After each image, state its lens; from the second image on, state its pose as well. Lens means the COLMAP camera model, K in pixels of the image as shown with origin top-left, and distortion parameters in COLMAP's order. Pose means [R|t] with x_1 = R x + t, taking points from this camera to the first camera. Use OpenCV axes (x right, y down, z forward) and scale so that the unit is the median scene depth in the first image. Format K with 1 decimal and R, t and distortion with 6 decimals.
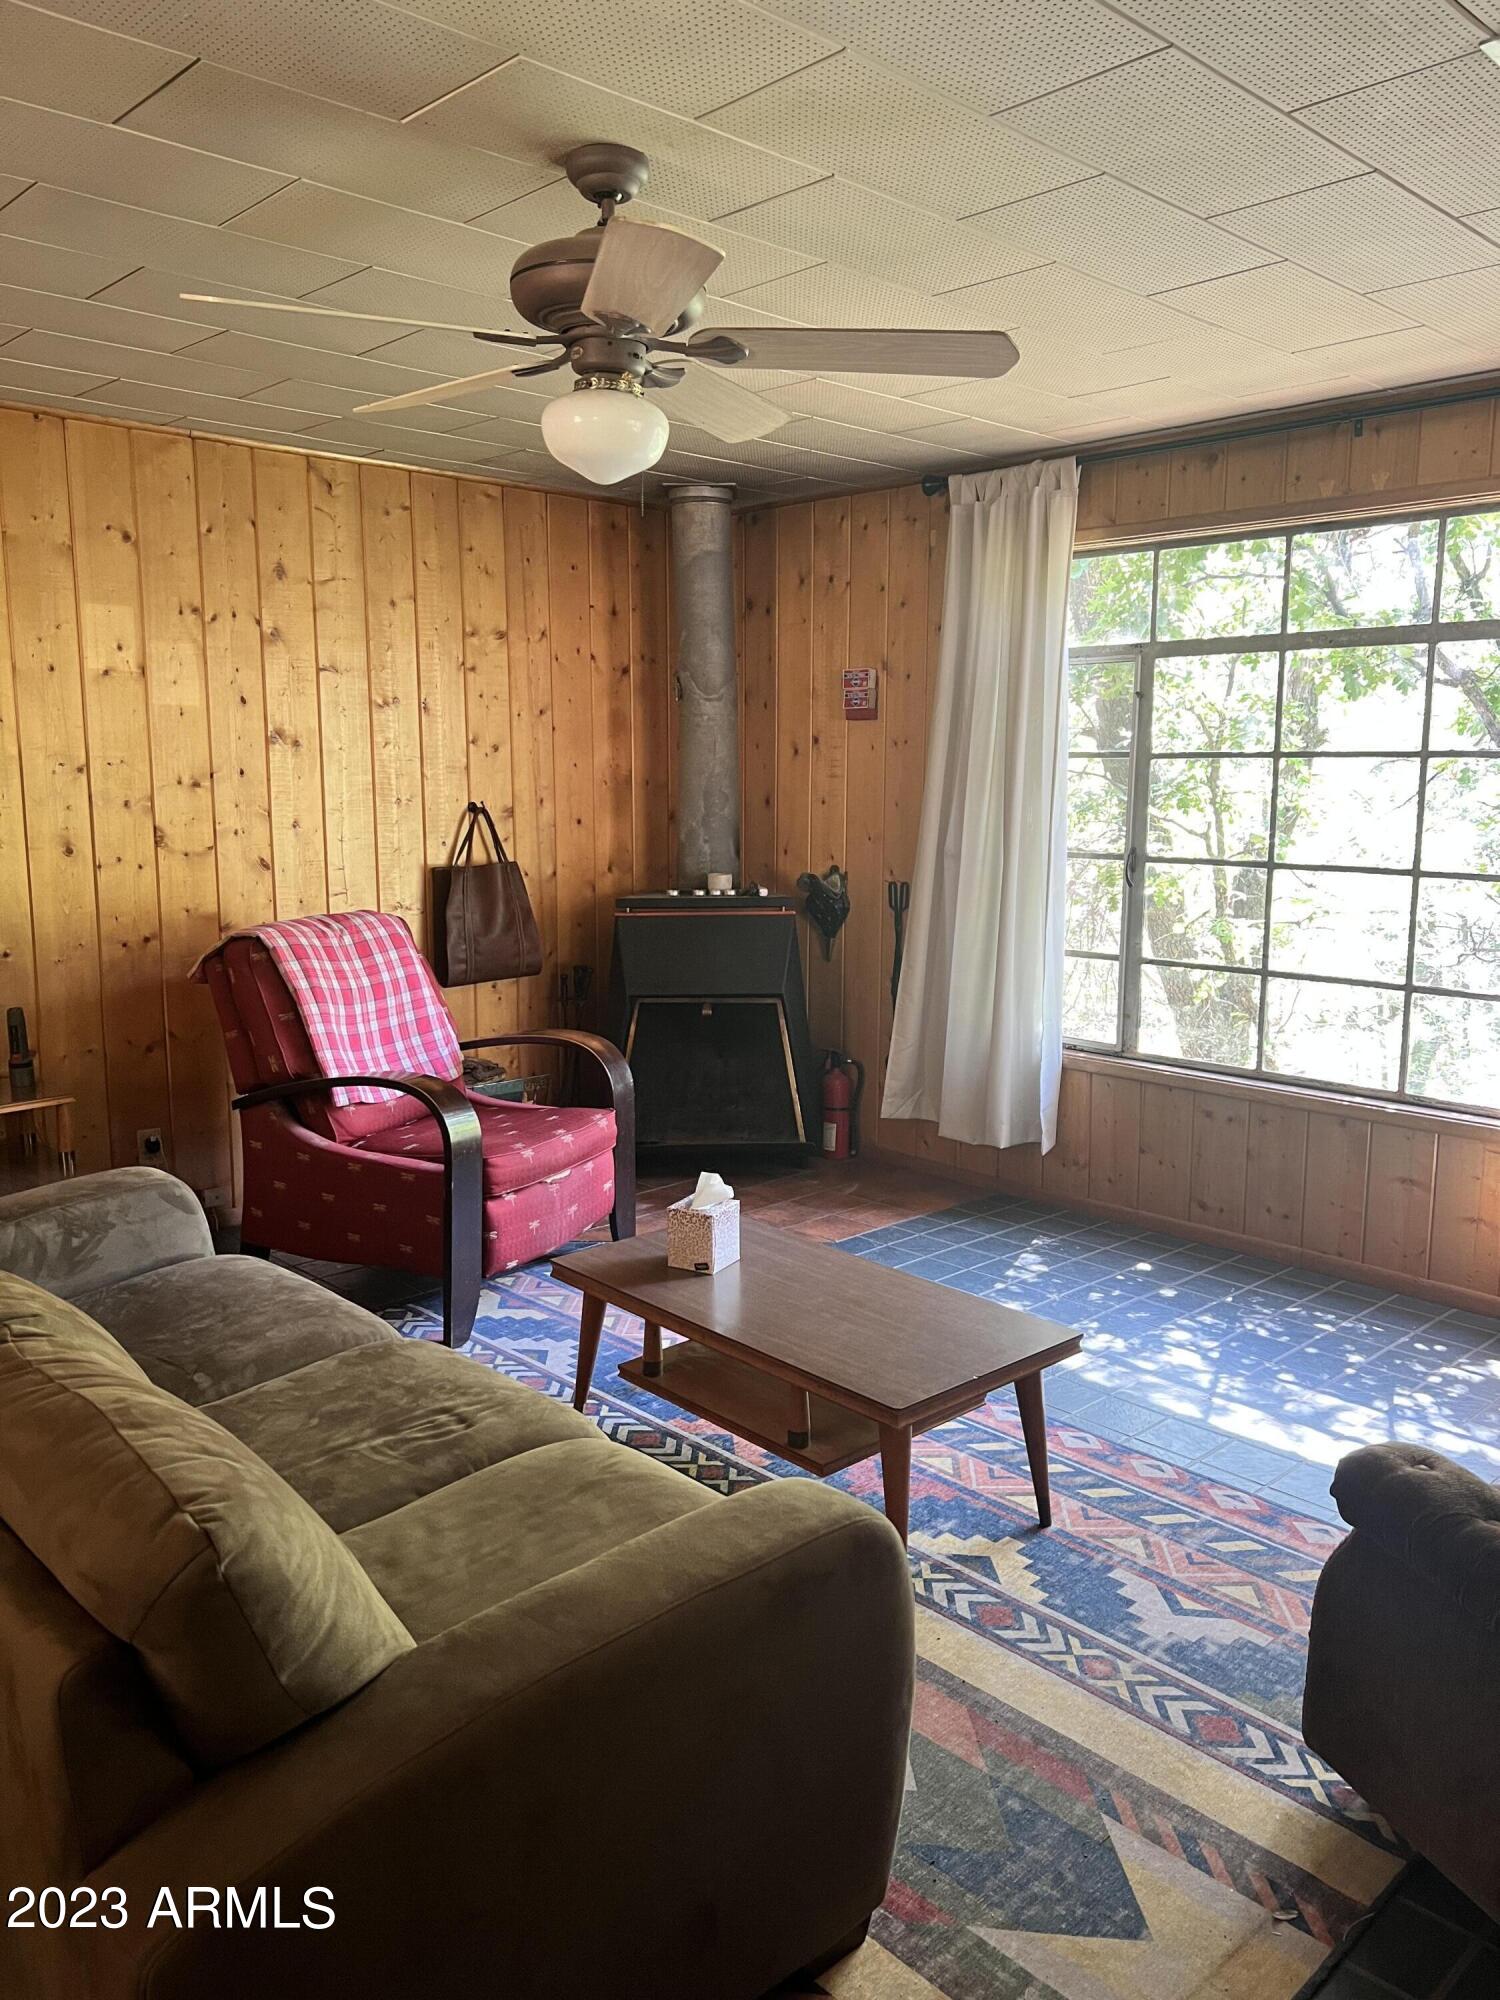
lens RADIAL K [[1503.6, 0, 749.0], [0, 1503.6, 1017.2], [0, 0, 1]] dist [0.054714, -0.077486]
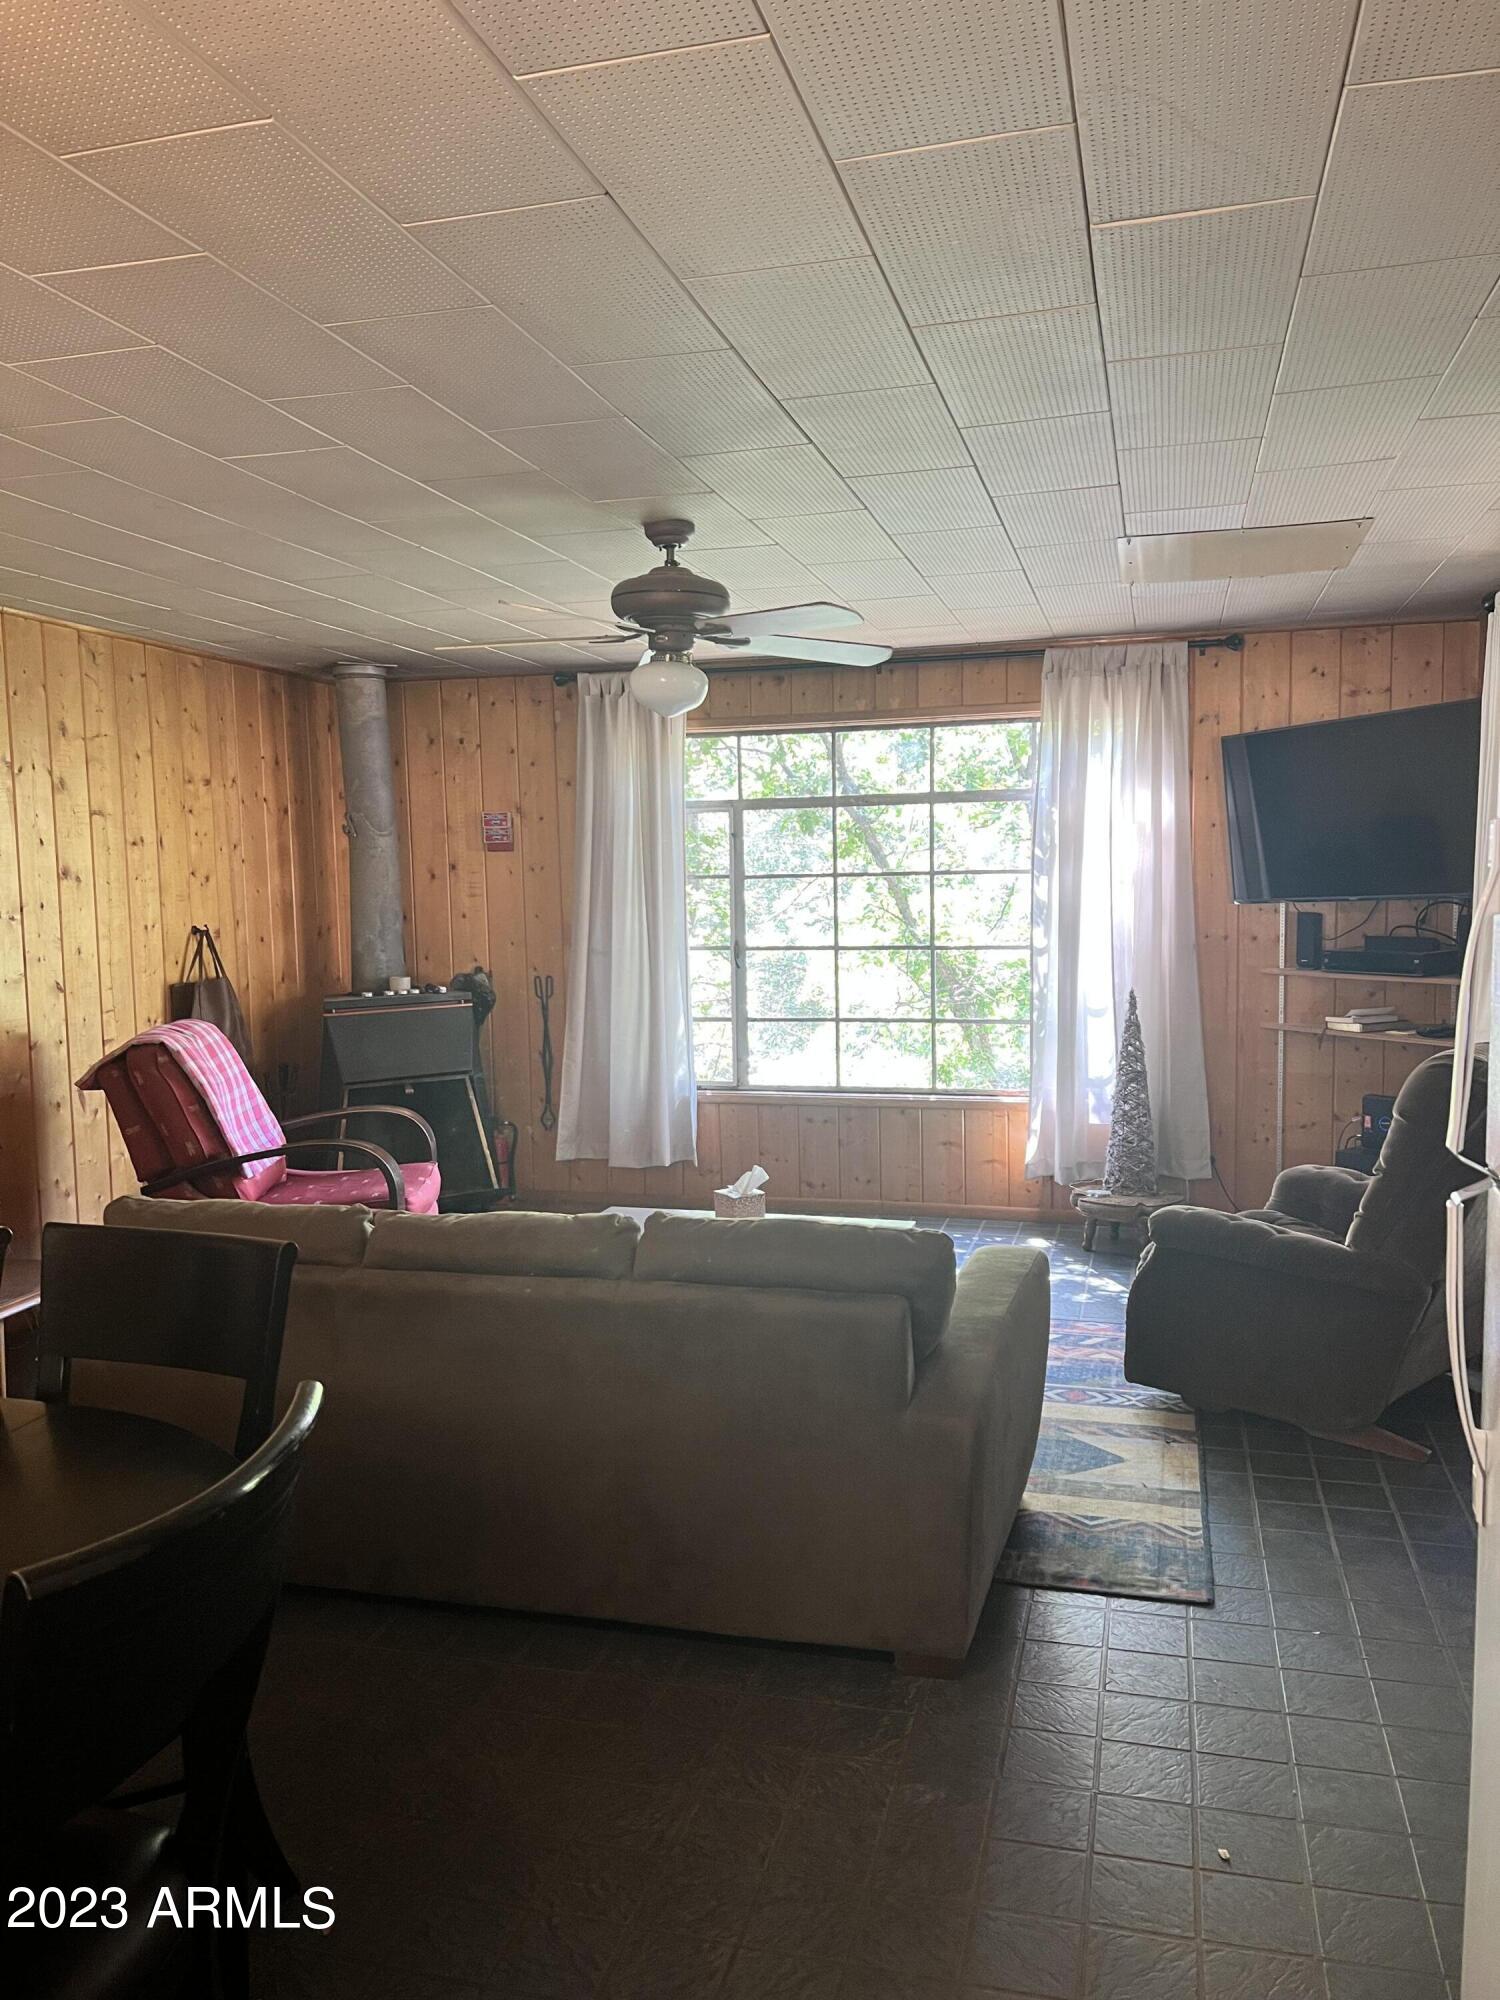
lens RADIAL K [[1503.6, 0, 753.2], [0, 1503.6, 1011.7], [0, 0, 1]] dist [0.054714, -0.077486]
pose [[0.856507, -0.065702, 0.511936, -0.459715], [0.106043, 0.993105, -0.049963, 0.026291], [-0.505124, 0.097081, 0.857569, -0.209286]]
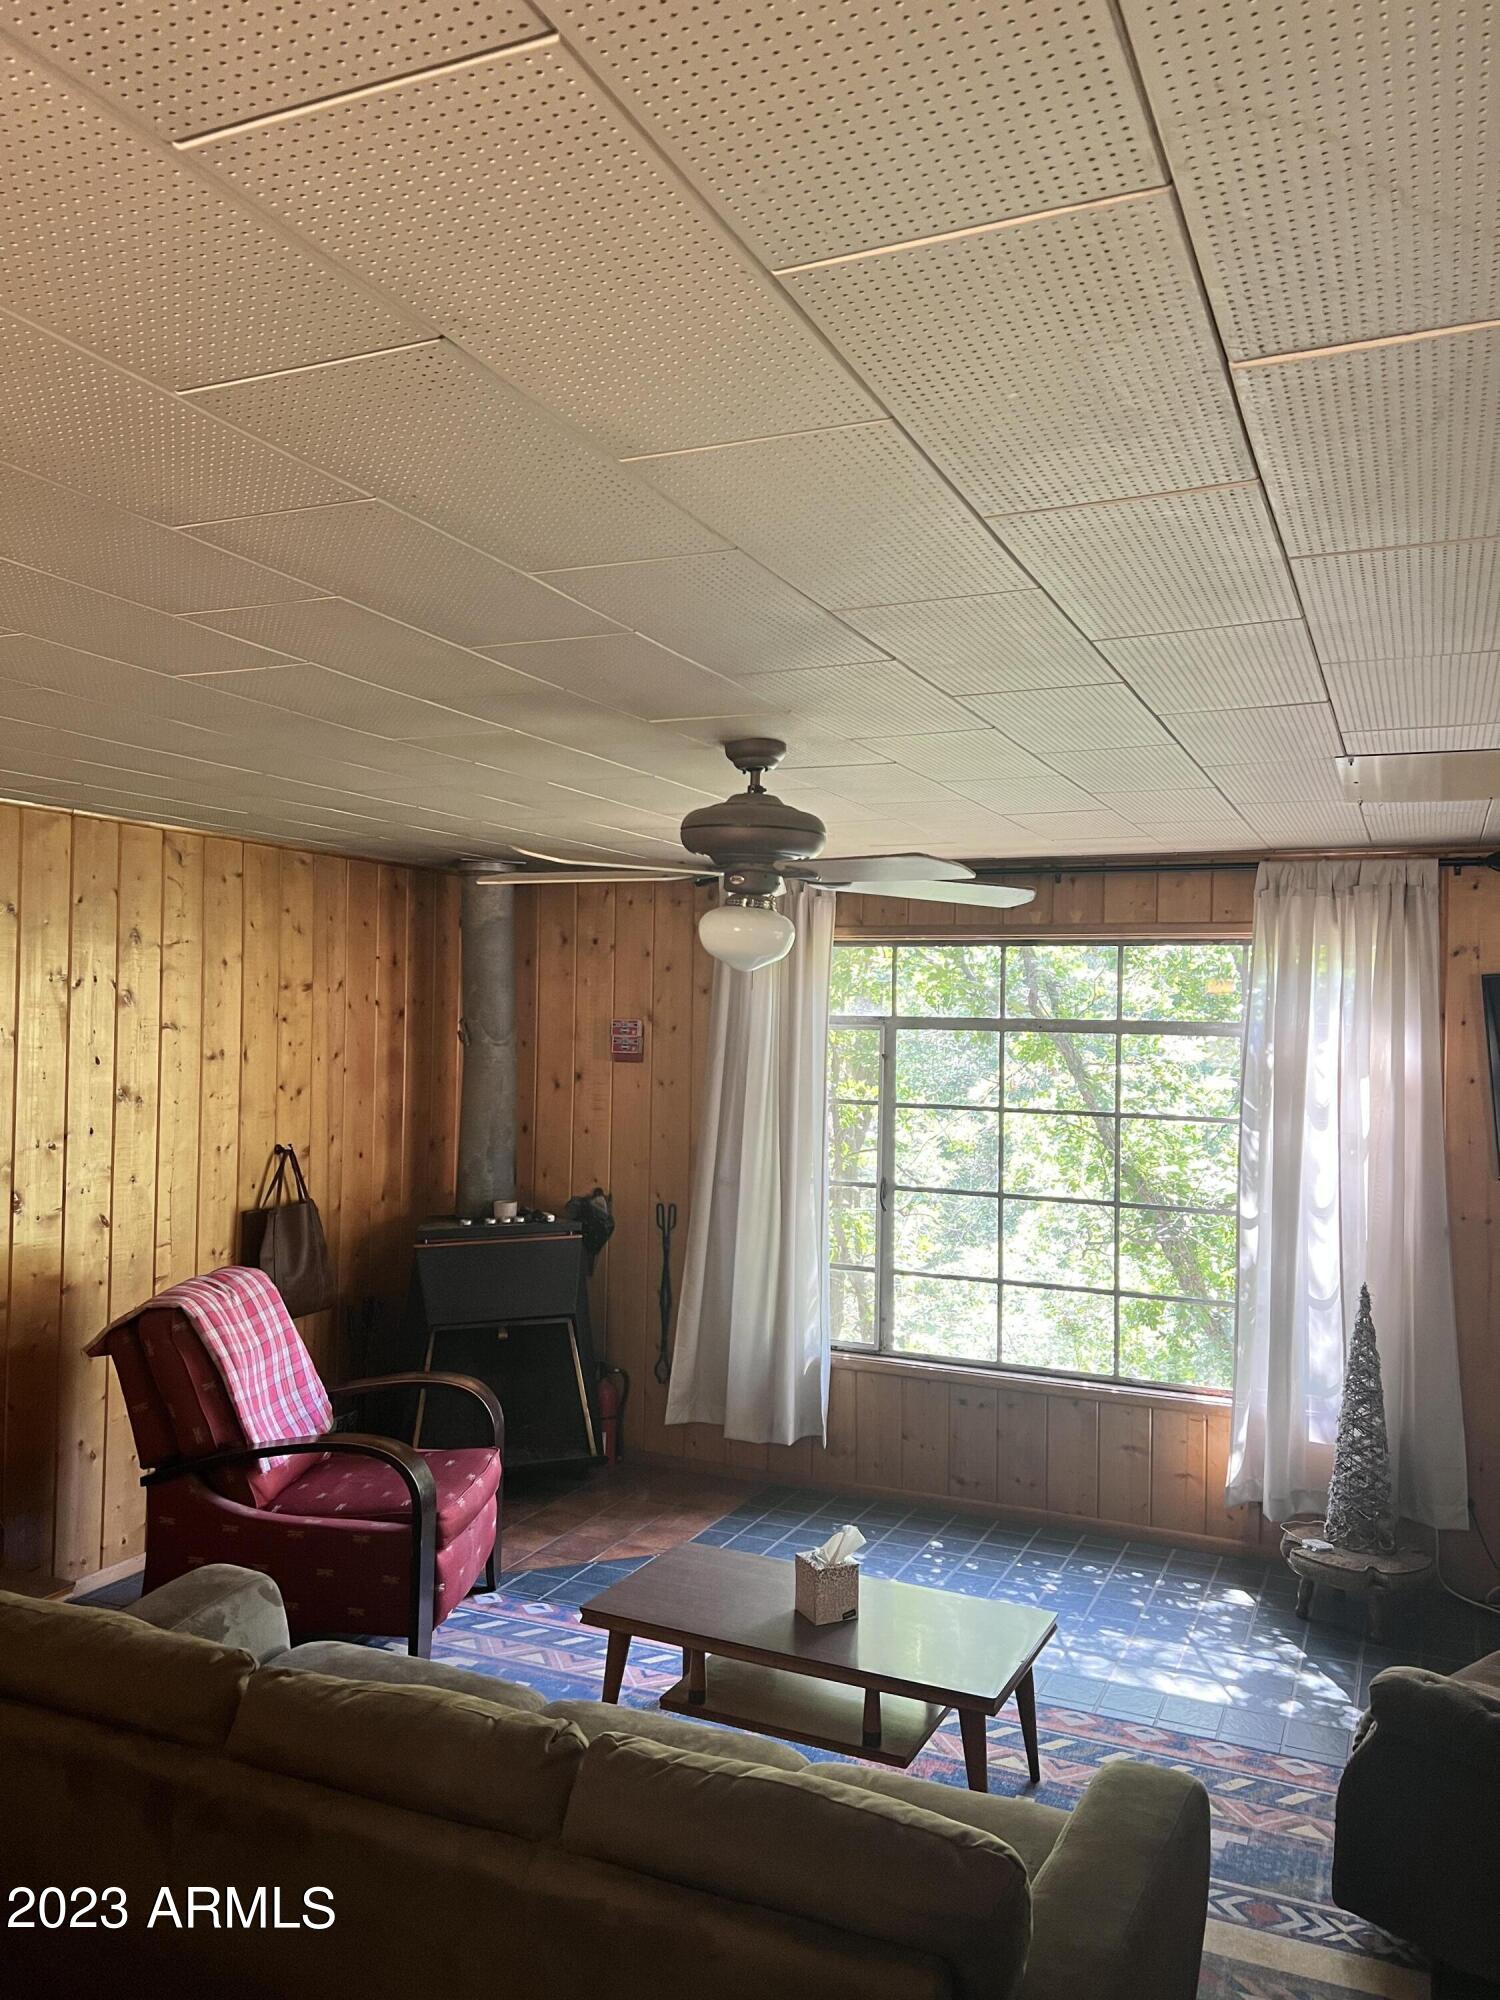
lens RADIAL K [[1503.6, 0, 749.9], [0, 1503.6, 995.7], [0, 0, 1]] dist [0.054714, -0.077486]
pose [[0.926567, 0.018703, 0.375664, -0.307689], [0.046935, 0.985207, -0.164815, -0.063805], [-0.373189, 0.170344, 0.911983, -0.094308]]
